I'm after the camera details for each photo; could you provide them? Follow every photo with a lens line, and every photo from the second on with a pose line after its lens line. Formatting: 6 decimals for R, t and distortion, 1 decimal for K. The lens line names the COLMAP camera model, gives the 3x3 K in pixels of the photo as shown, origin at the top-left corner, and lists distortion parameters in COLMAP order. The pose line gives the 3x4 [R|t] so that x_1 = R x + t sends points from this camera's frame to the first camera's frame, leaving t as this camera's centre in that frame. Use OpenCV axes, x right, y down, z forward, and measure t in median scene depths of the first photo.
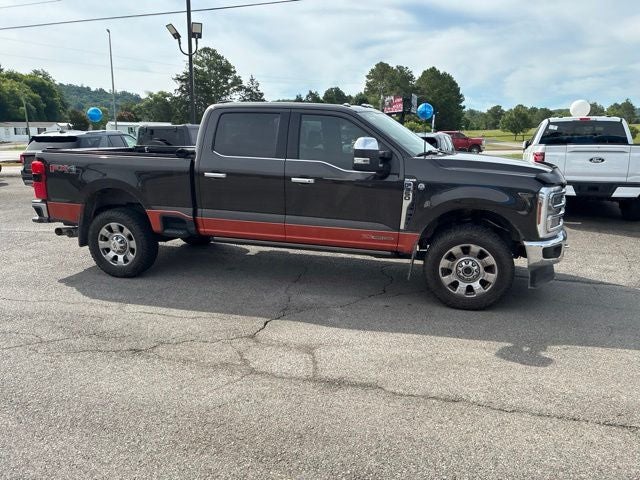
lens RADIAL K [[483.6, 0, 324.0], [0, 483.6, 238.4], [0, 0, 1]] dist [0.023468, -0.011712]
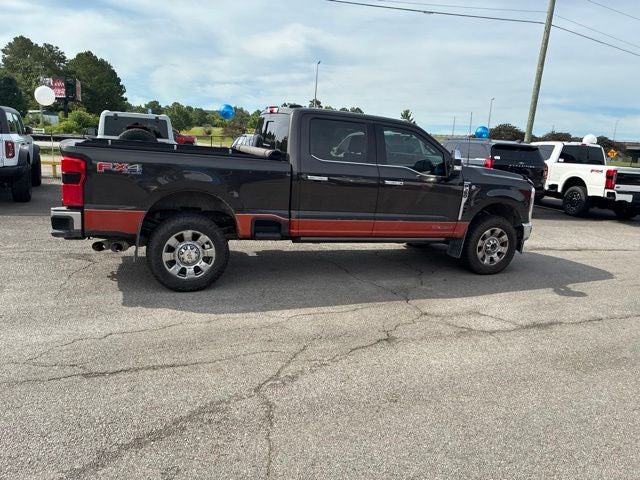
lens RADIAL K [[487.0, 0, 321.6], [0, 487.0, 244.6], [0, 0, 1]] dist [0.020930, -0.006037]
pose [[0.780865, -0.079459, 0.619626, -0.798288], [0.066722, 0.996812, 0.043744, -0.028776], [-0.621127, 0.007184, 0.783677, 0.153449]]
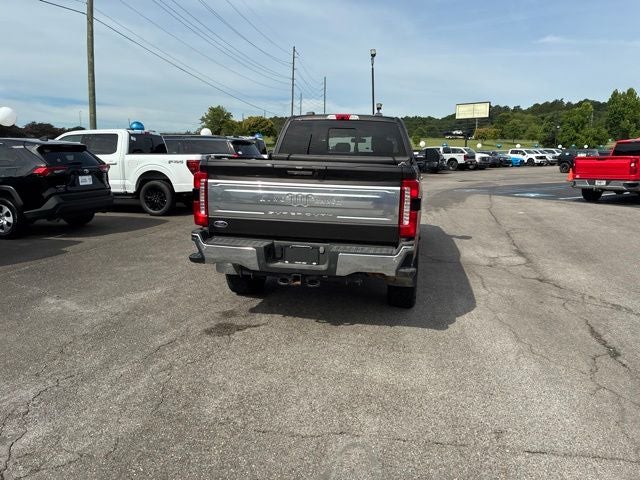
lens RADIAL K [[493.6, 0, 323.5], [0, 493.6, 240.6], [0, 0, 1]] dist [0.040871, -0.053969]
pose [[-0.120065, -0.173318, 0.977520, -1.284966], [0.192166, 0.961963, 0.194163, -0.240710], [-0.973990, 0.211158, -0.082192, 1.237744]]
